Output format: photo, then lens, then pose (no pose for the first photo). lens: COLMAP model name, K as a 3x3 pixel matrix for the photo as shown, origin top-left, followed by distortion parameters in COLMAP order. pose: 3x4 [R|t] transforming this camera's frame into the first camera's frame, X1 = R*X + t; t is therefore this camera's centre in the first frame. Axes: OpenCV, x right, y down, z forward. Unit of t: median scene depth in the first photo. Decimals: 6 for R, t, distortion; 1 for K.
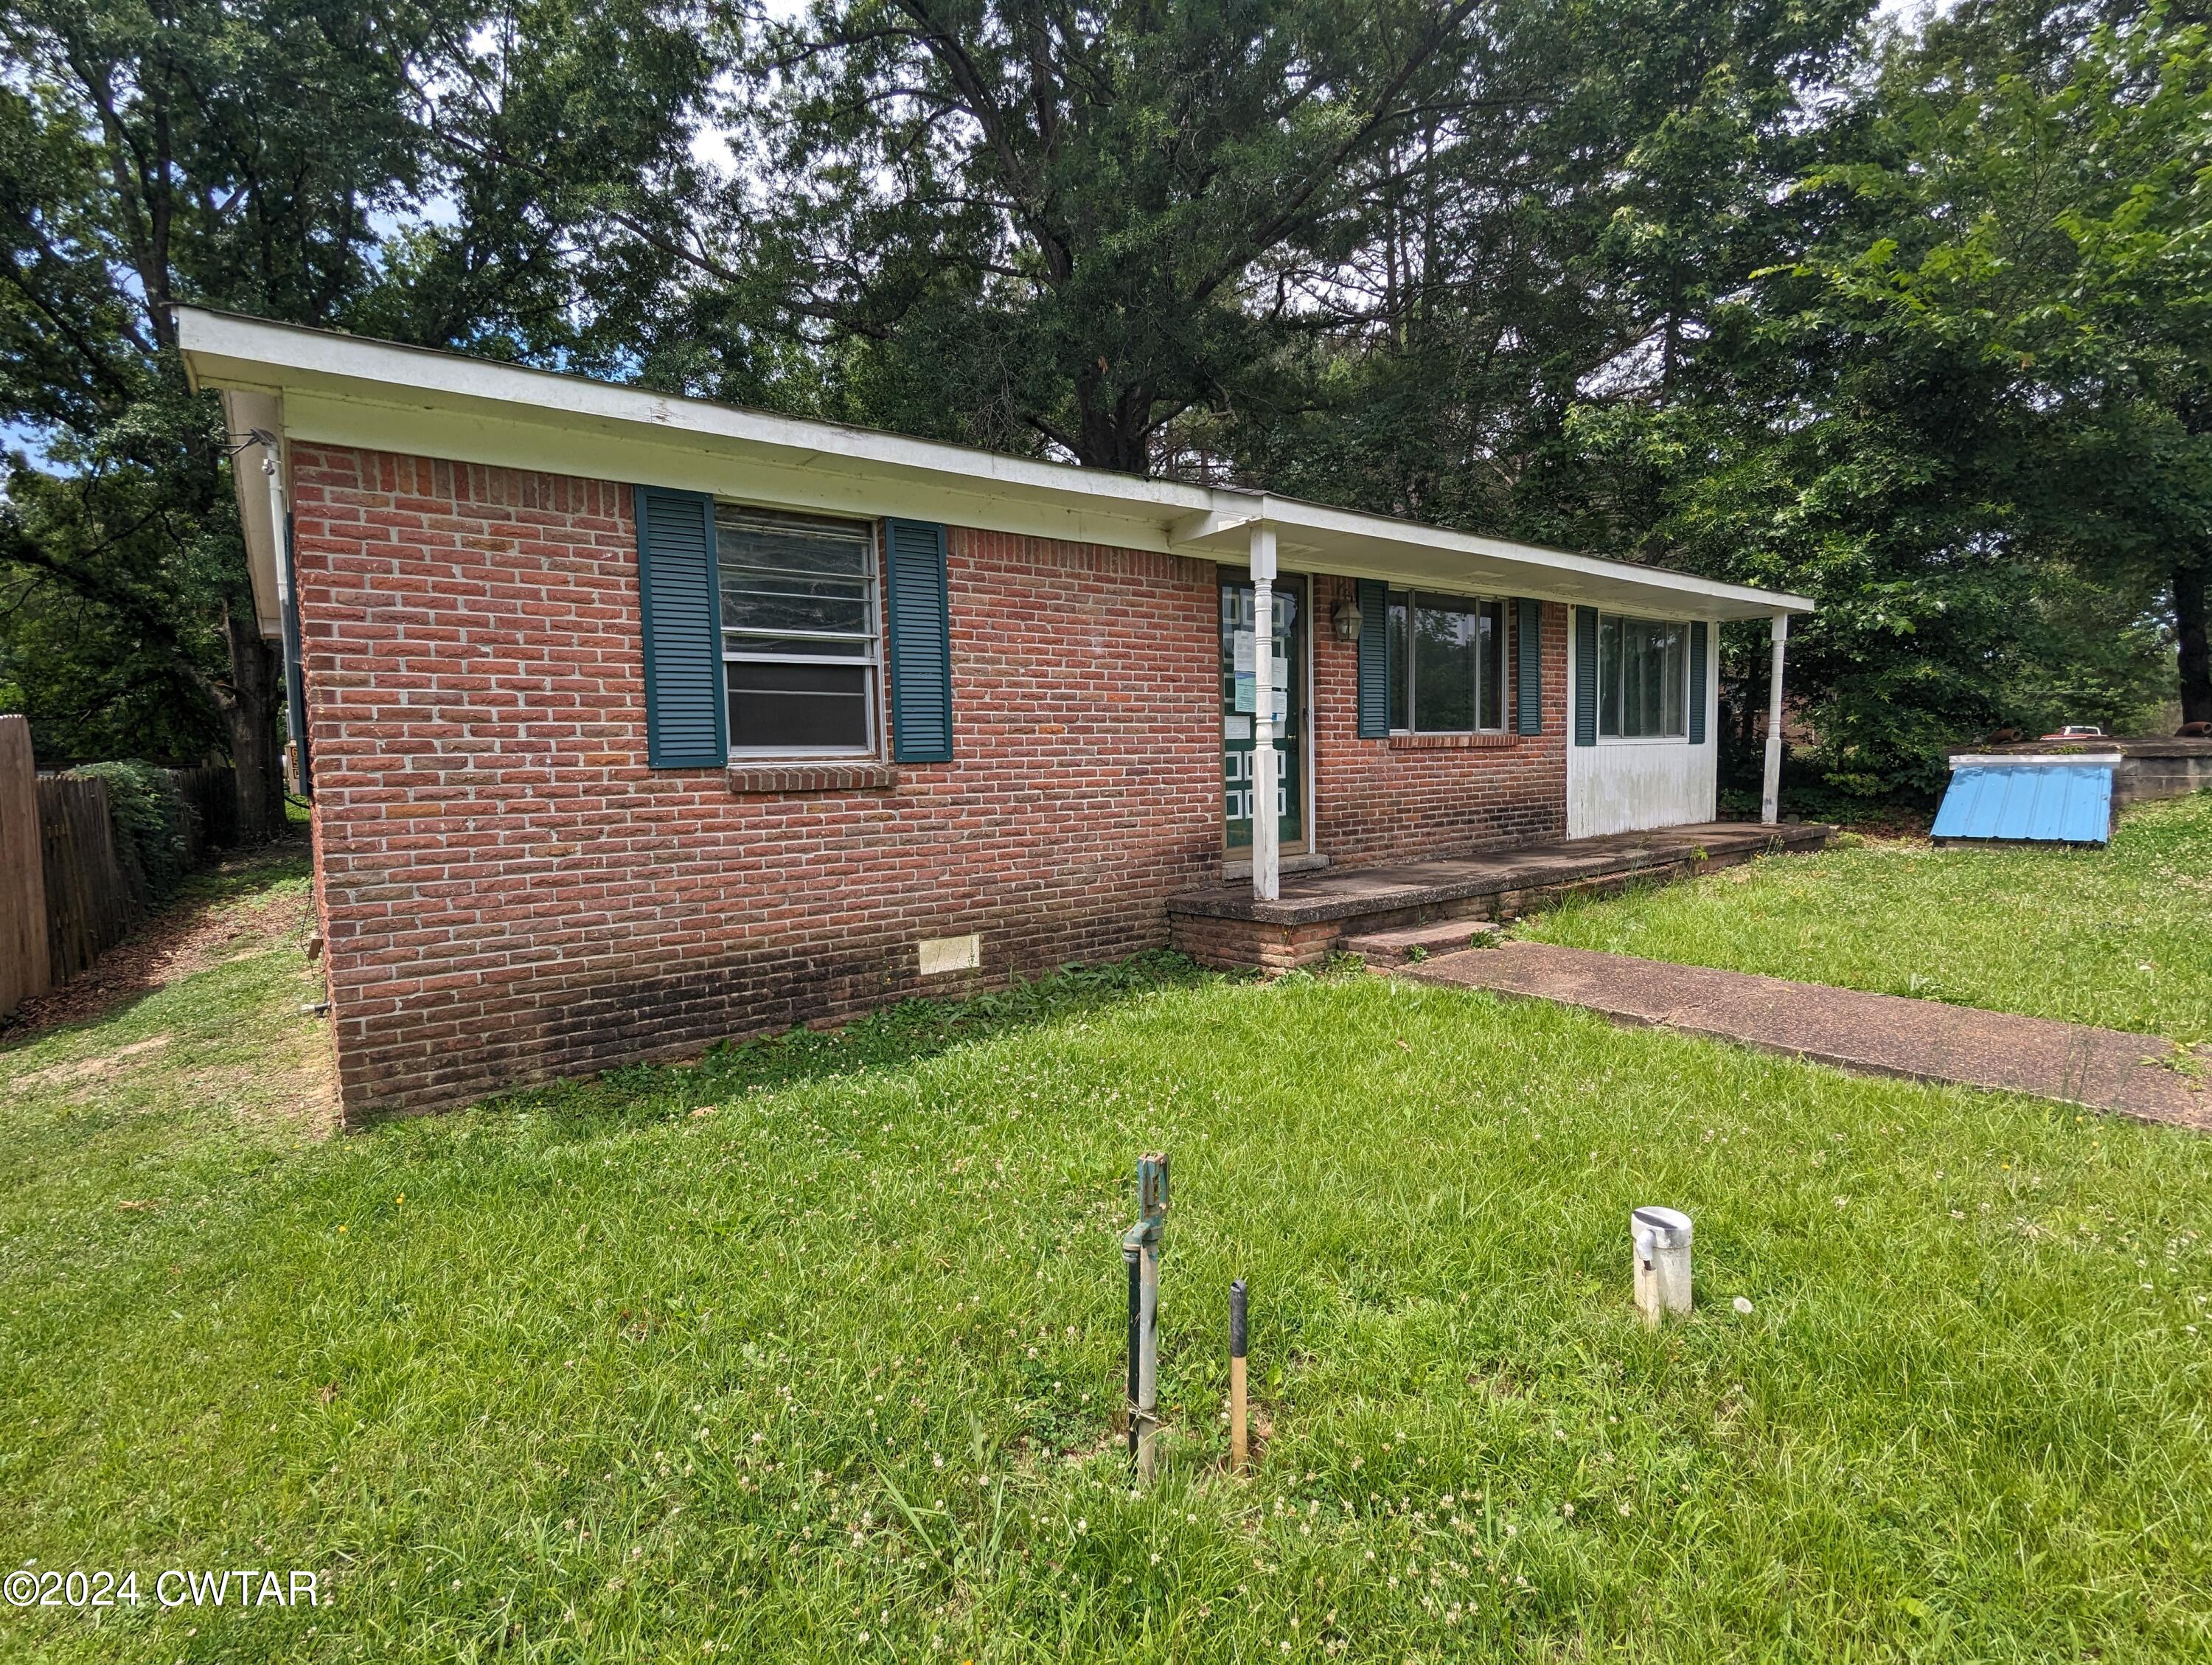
lens RADIAL K [[1054.4, 0, 1106.1], [0, 1054.4, 834.7], [0, 0, 1]] dist [-0.000457, 0.001250]
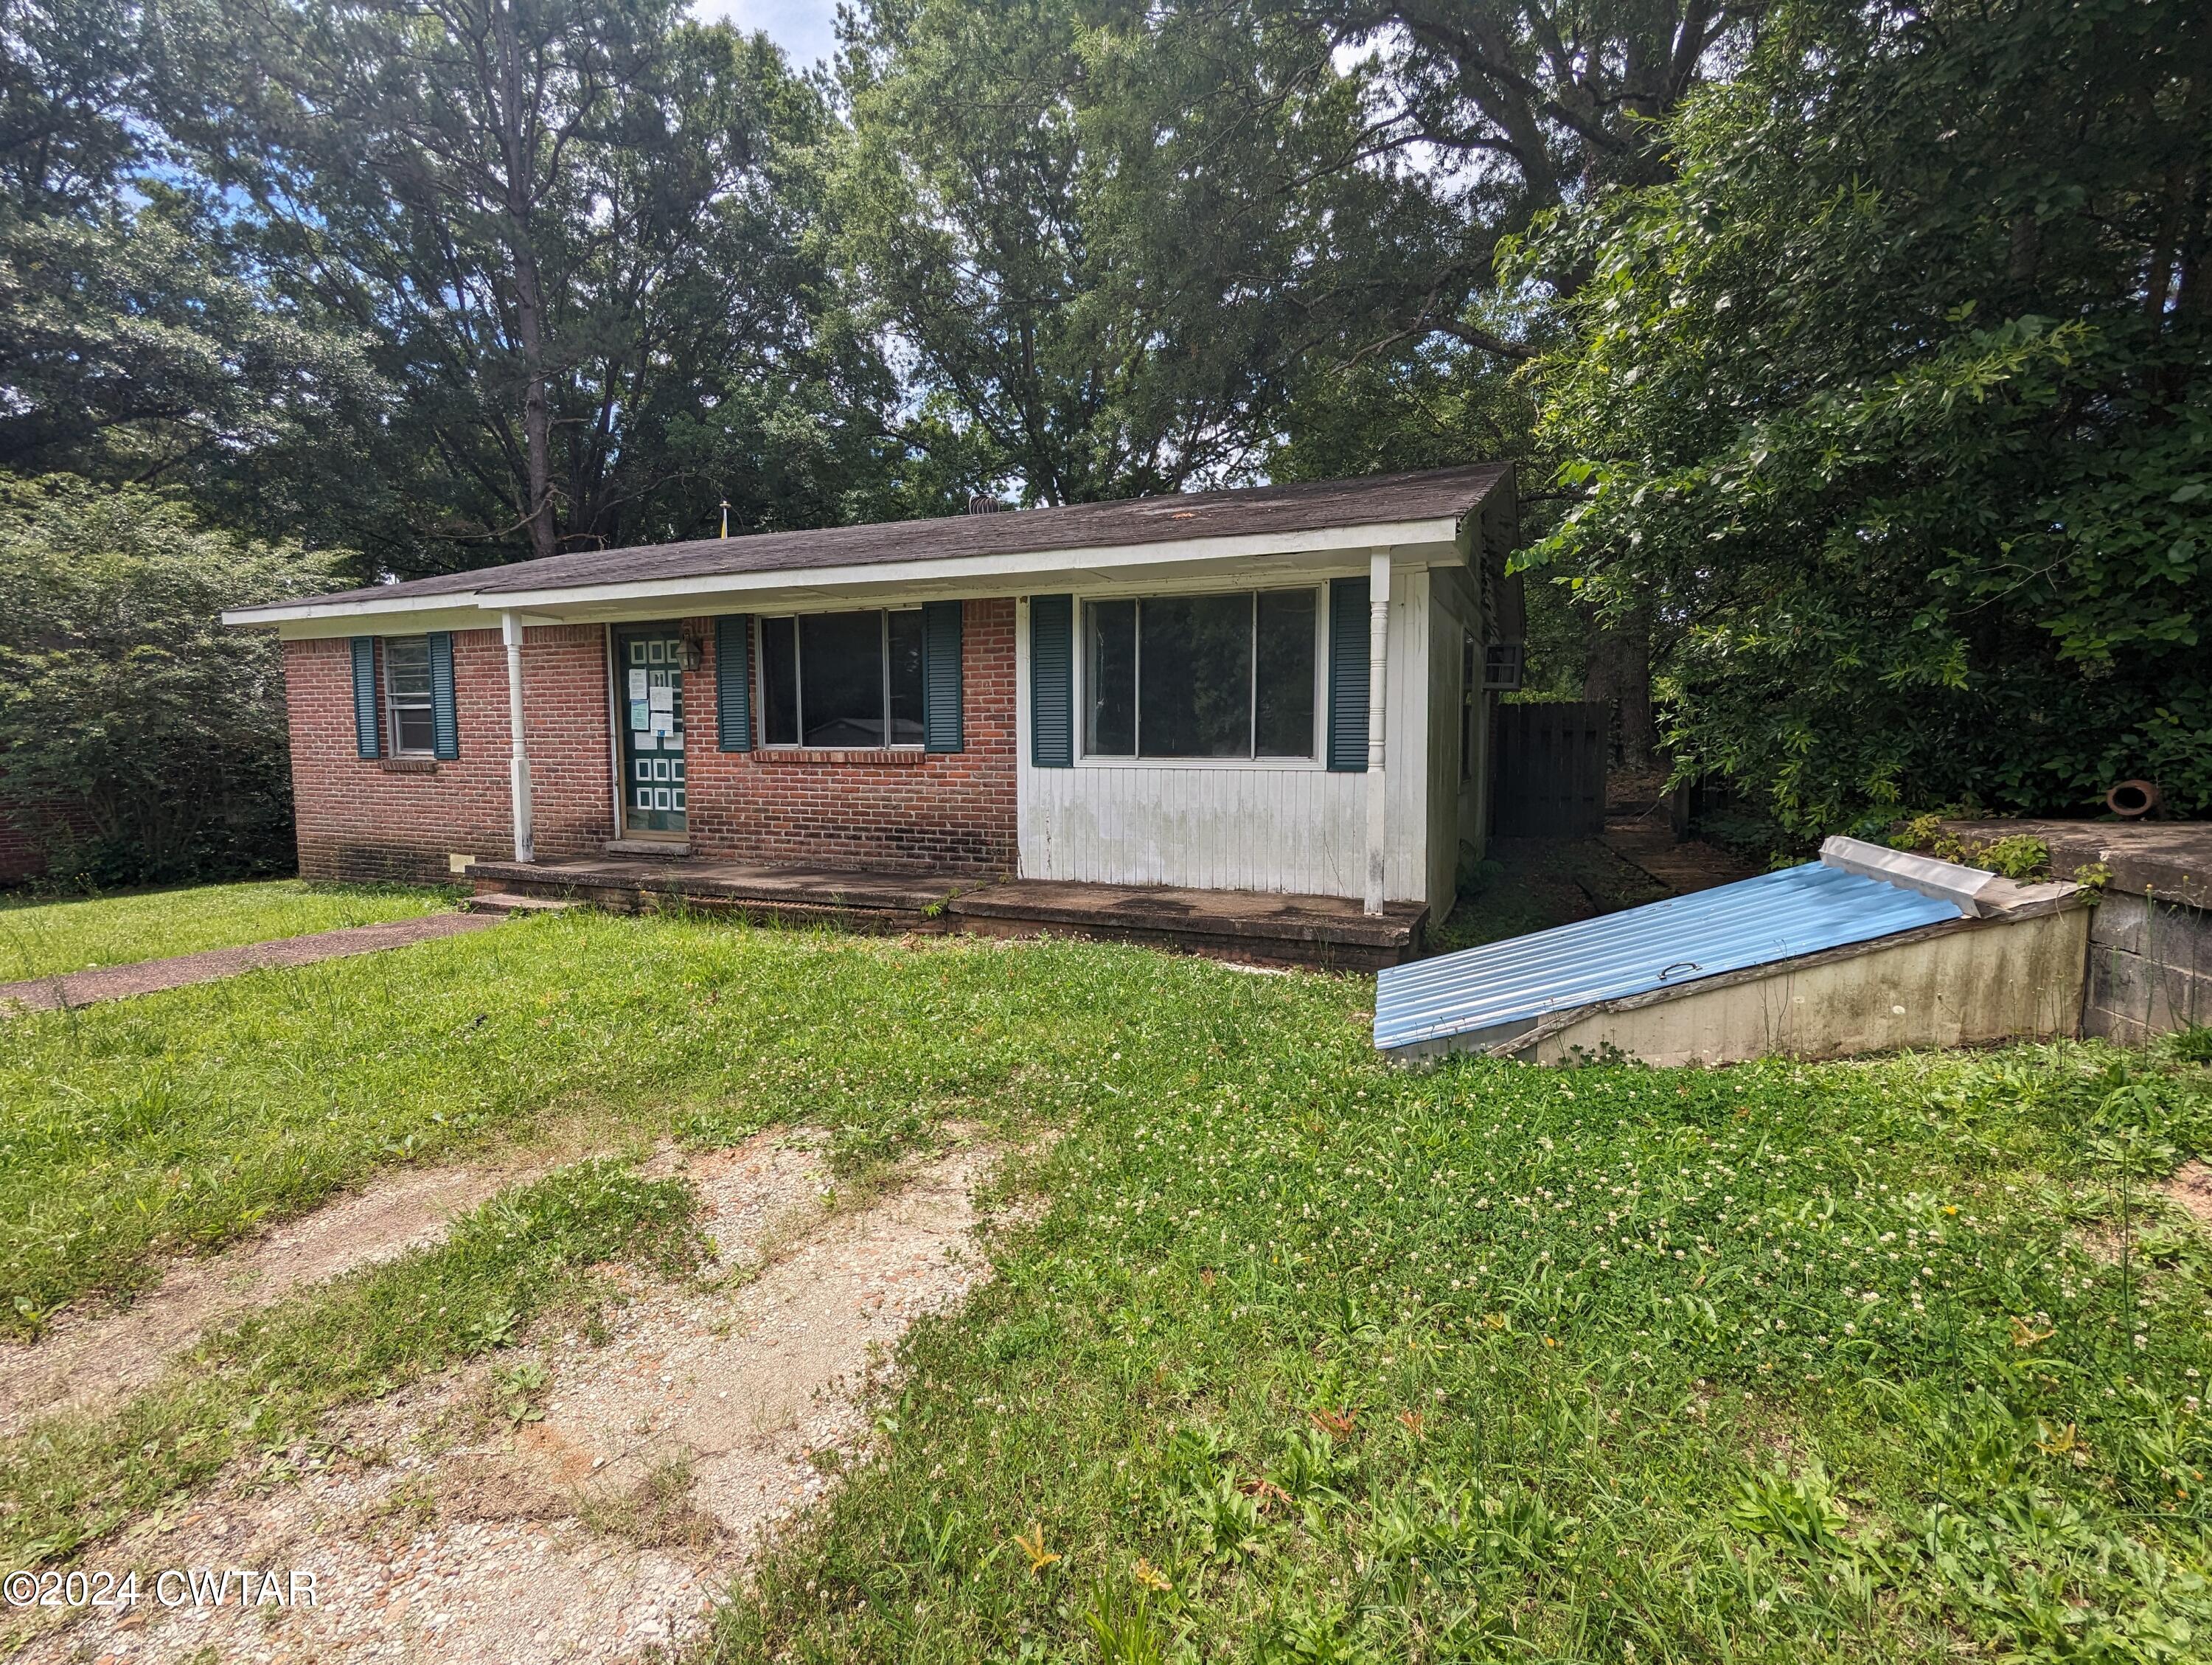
lens RADIAL K [[1054.4, 0, 1105.9], [0, 1054.4, 827.7], [0, 0, 1]] dist [-0.000457, 0.001250]
pose [[0.485687, 0.092868, -0.869186, 1.310301], [-0.080551, 0.994865, 0.061286, -0.100462], [0.870413, 0.040248, 0.490674, 0.705063]]
